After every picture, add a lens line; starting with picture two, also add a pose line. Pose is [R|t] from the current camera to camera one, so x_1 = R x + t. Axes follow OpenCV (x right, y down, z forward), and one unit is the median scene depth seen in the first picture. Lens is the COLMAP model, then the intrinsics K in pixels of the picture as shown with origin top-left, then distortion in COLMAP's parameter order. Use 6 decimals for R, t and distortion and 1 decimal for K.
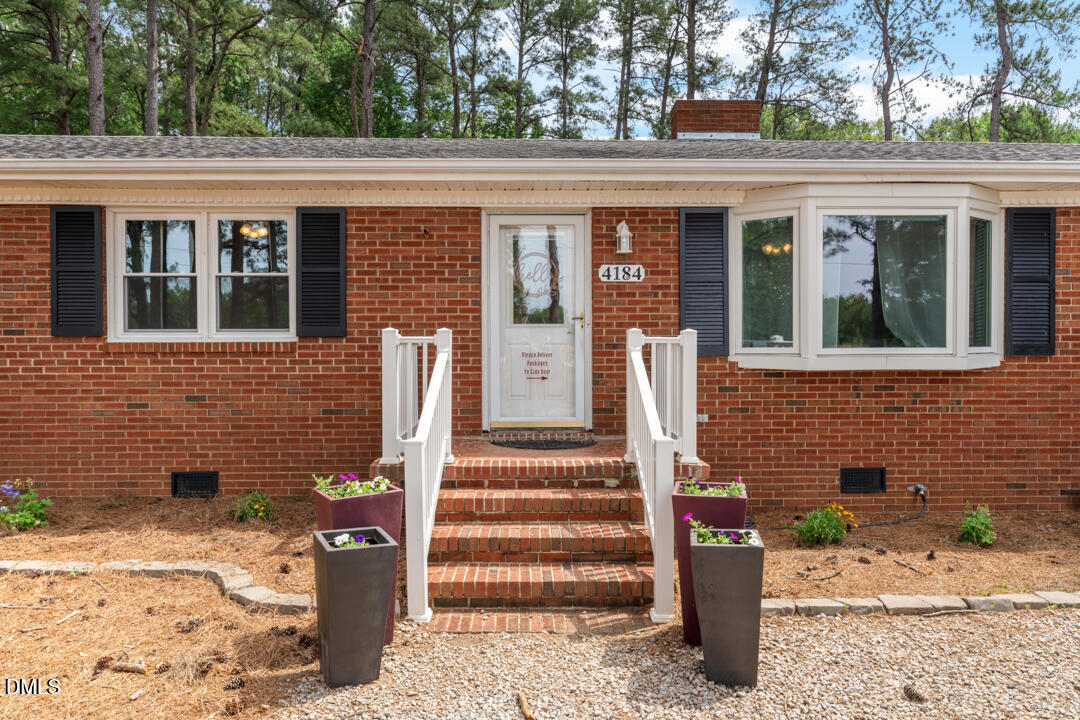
lens RADIAL K [[714.7, 0, 539.0], [0, 714.7, 360.2], [0, 0, 1]] dist [0.003352, 0.001329]
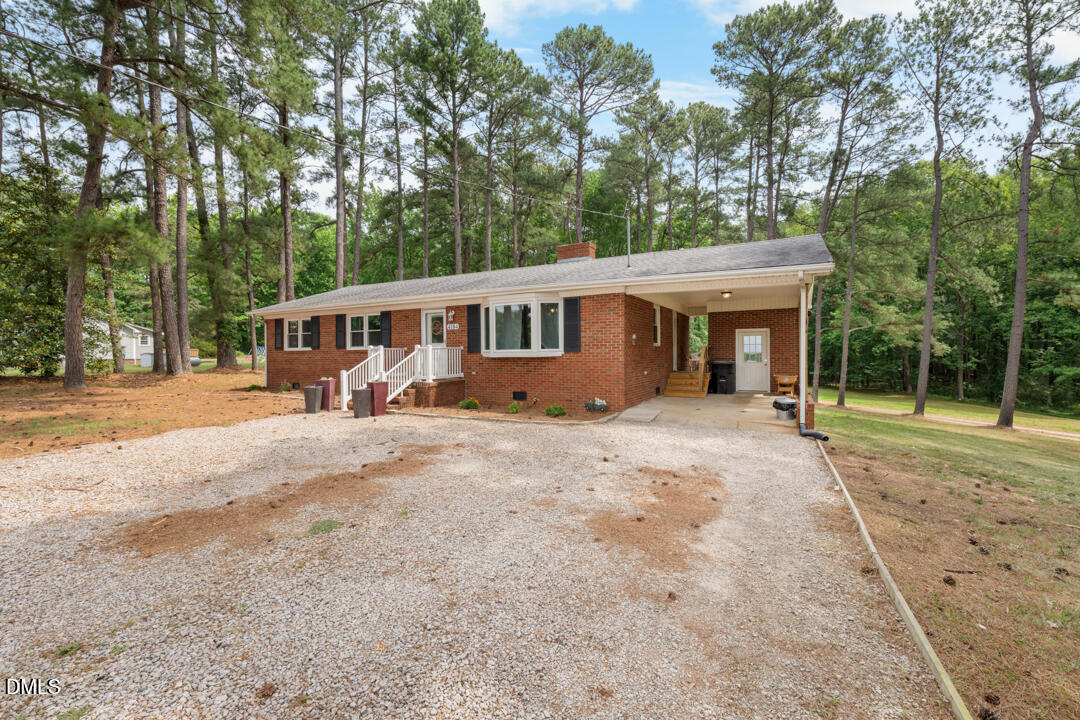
lens RADIAL K [[460.9, 0, 539.3], [0, 460.9, 356.4], [0, 0, 1]] dist [0.002410, 0.000324]
pose [[0.863810, -0.004480, -0.503798, 1.471291], [-0.003140, 0.999893, -0.014276, 0.036412], [0.503808, 0.013913, 0.863704, -0.560870]]
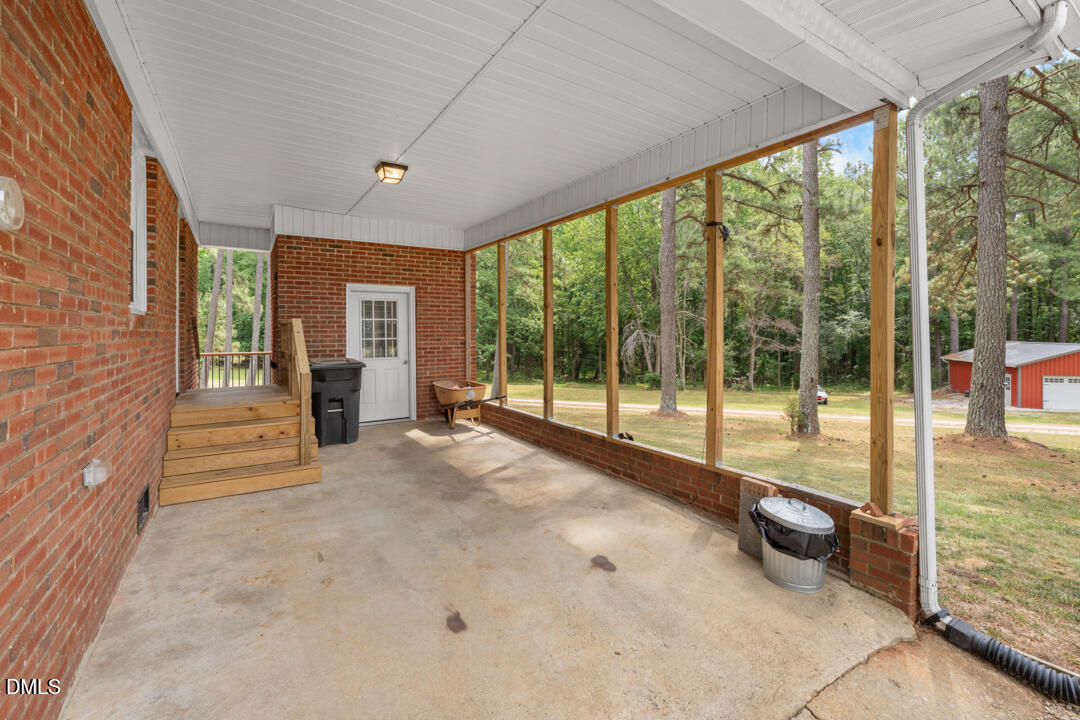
lens RADIAL K [[460.9, 0, 542.1], [0, 460.9, 332.7], [0, 0, 1]] dist [0.002410, 0.000324]
pose [[0.854657, -0.002319, 0.519187, 0.997406], [0.008005, 0.999930, -0.008711, -0.015833], [-0.519131, 0.011602, 0.854616, 0.873304]]
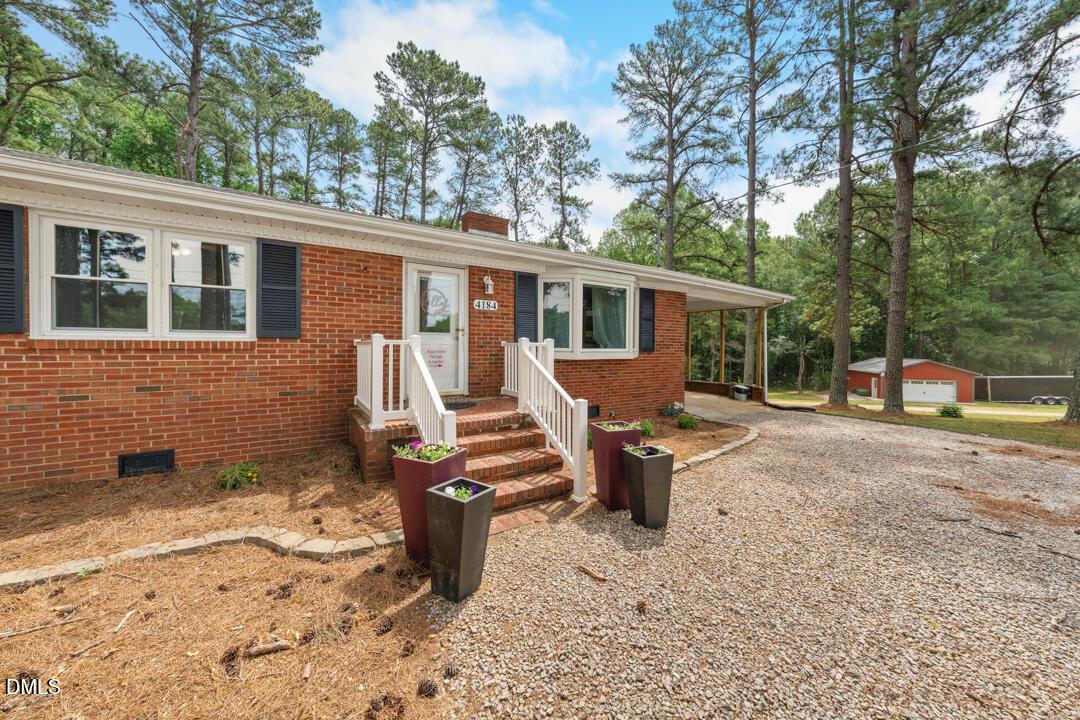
lens RADIAL K [[374.0, 0, 538.0], [0, 374.0, 351.7], [0, 0, 1]] dist [-0.001463, -0.000048]
pose [[0.852729, 0.001526, 0.522351, -0.255647], [-0.002237, 0.999997, 0.000731, -0.008629], [-0.522348, -0.001792, 0.852730, 0.153243]]
